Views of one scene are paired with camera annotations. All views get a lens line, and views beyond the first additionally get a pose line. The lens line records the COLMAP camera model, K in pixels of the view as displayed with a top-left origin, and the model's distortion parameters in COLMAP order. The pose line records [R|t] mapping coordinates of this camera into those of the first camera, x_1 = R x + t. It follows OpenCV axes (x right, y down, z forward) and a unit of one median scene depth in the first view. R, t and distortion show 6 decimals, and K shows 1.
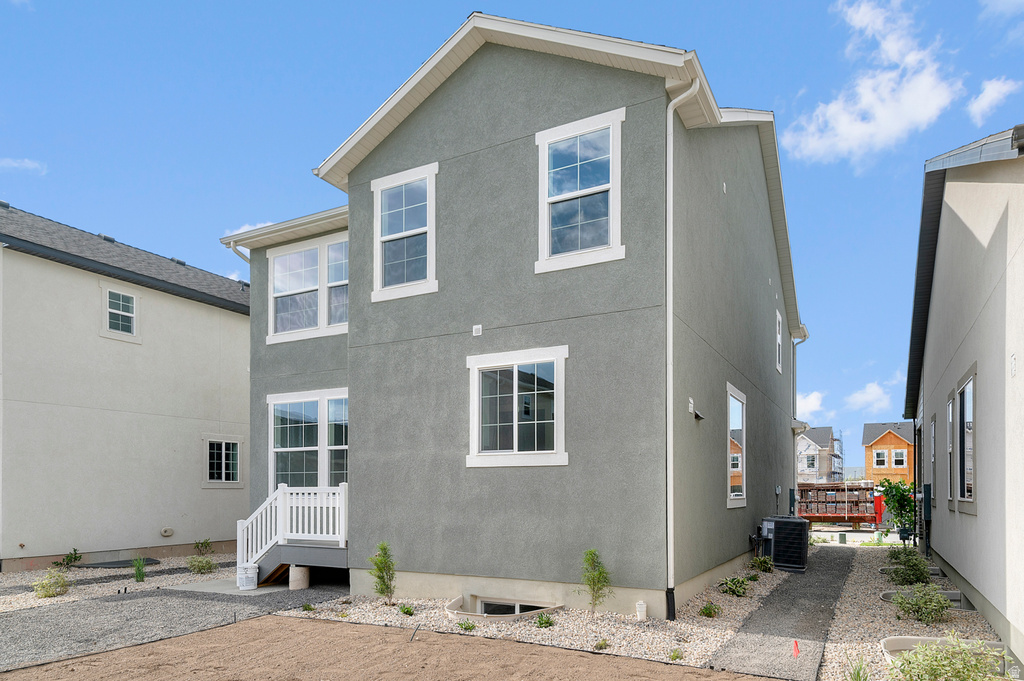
lens RADIAL K [[622.7, 0, 512.2], [0, 622.7, 363.7], [0, 0, 1]] dist [0.024415, -0.000244]
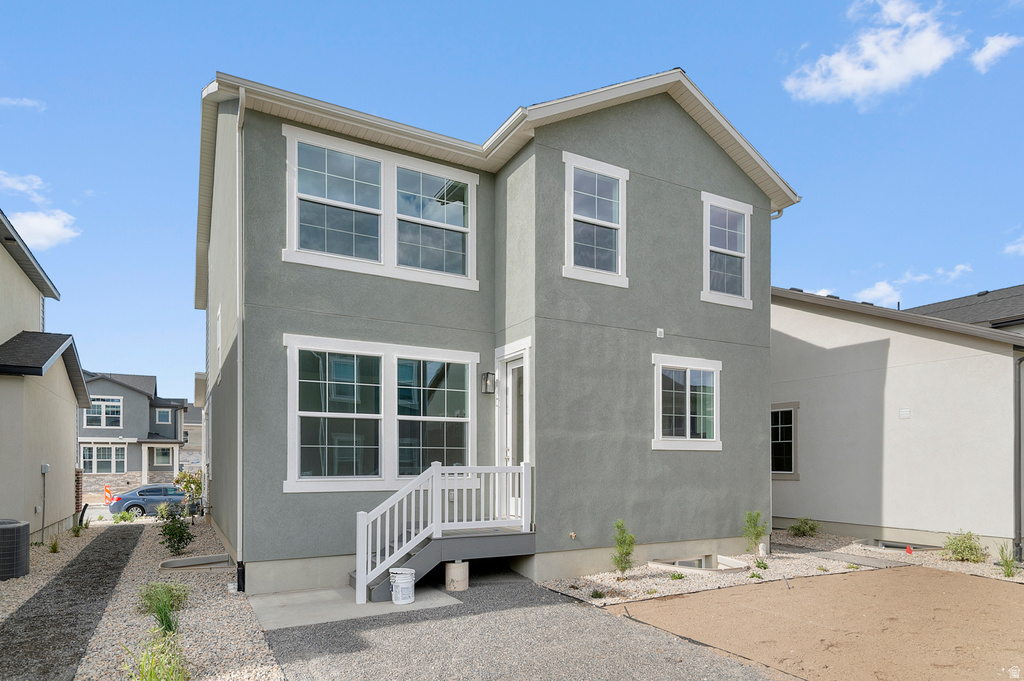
lens RADIAL K [[573.7, 0, 511.5], [0, 573.7, 350.4], [0, 0, 1]] dist [0.016031, -0.001485]
pose [[0.566513, 0.156826, 0.808992, -1.016960], [-0.165276, 0.983399, -0.074898, 0.099319], [-0.807309, -0.091276, 0.583028, 0.555937]]
